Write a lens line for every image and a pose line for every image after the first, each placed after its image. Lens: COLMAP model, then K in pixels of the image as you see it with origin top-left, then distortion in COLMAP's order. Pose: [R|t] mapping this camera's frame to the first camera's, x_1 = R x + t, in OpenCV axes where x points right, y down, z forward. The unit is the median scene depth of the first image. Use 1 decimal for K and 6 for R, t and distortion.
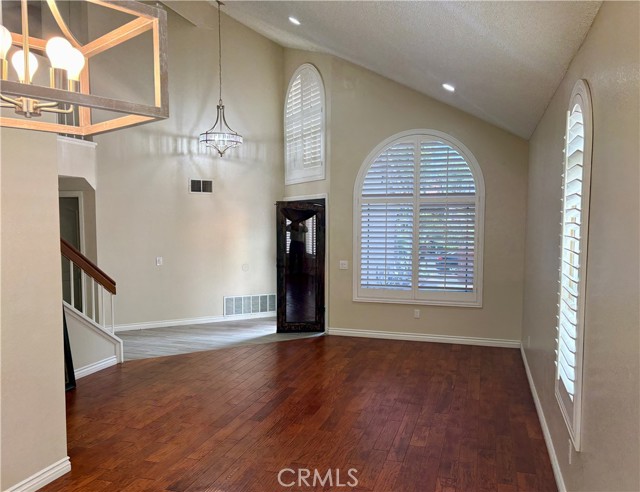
lens RADIAL K [[509.8, 0, 338.3], [0, 509.8, 261.1], [0, 0, 1]] dist [0.075068, -0.084219]
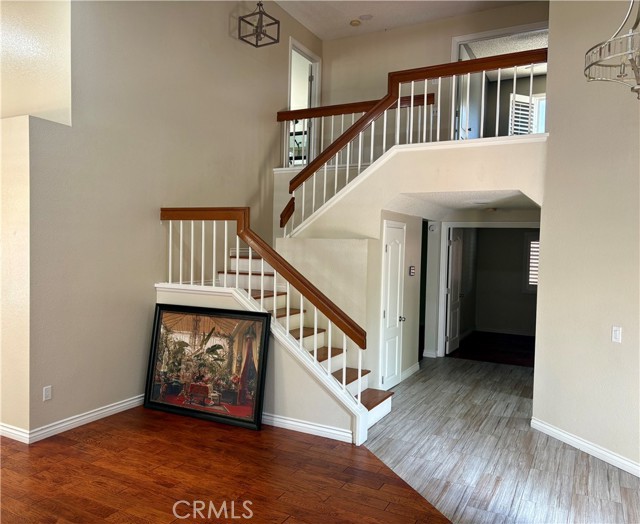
lens RADIAL K [[539.1, 0, 288.3], [0, 539.1, 262.3], [0, 0, 1]] dist [-0.002005, 0.003036]
pose [[-0.229231, 0.025061, -0.973049, 0.324483], [-0.101697, 0.993581, 0.049548, -0.082787], [0.968045, 0.110314, -0.225211, 1.054973]]
